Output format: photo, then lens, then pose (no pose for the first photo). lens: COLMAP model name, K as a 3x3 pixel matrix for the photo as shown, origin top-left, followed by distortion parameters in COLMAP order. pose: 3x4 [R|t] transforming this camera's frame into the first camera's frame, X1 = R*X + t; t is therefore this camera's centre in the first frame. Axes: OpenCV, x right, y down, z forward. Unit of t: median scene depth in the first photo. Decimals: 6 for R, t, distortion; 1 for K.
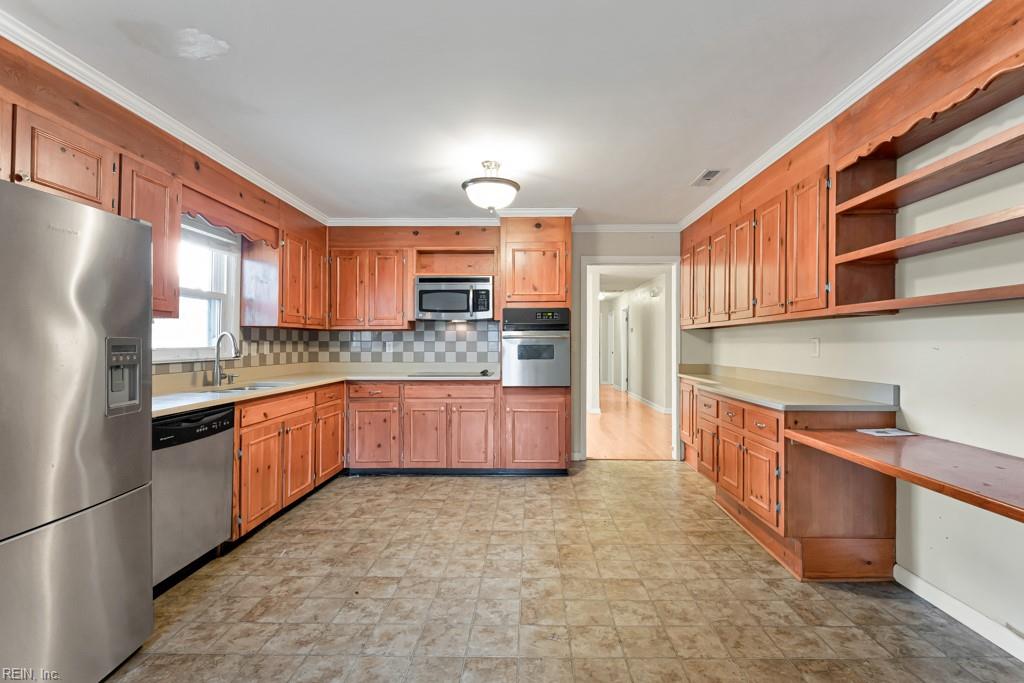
lens RADIAL K [[454.1, 0, 531.7], [0, 454.1, 345.8], [0, 0, 1]] dist [-0.004620, -0.000438]
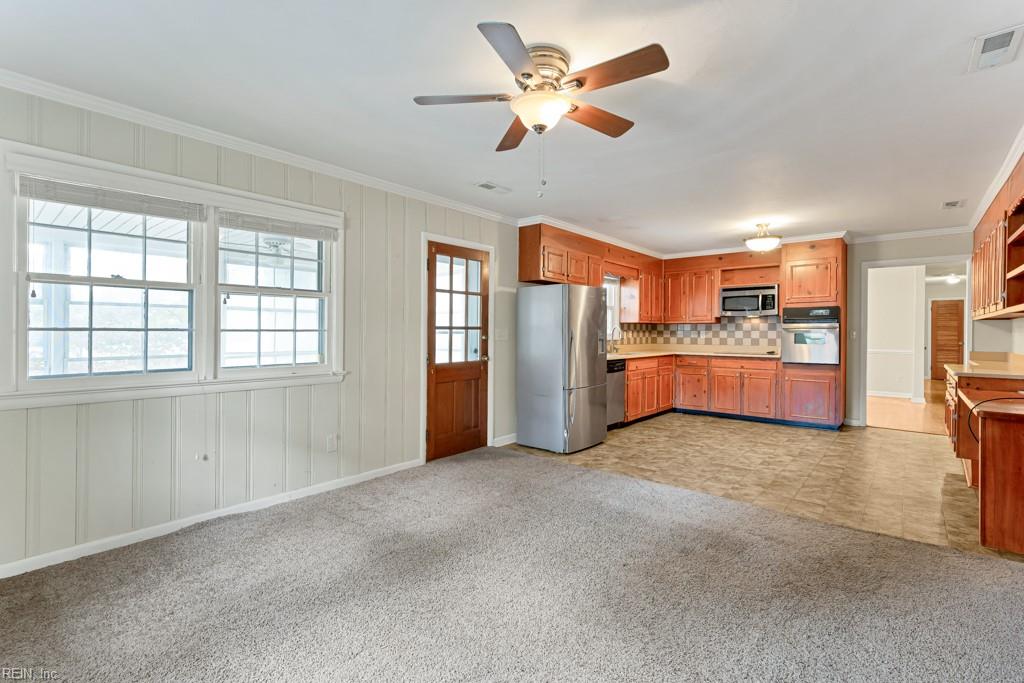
lens RADIAL K [[483.8, 0, 516.0], [0, 483.8, 327.3], [0, 0, 1]] dist [0.029676, -0.000799]
pose [[0.770361, -0.003439, -0.637599, 0.271924], [-0.006704, 0.999887, -0.013492, 0.005314], [0.637573, 0.014668, 0.770250, -0.726905]]
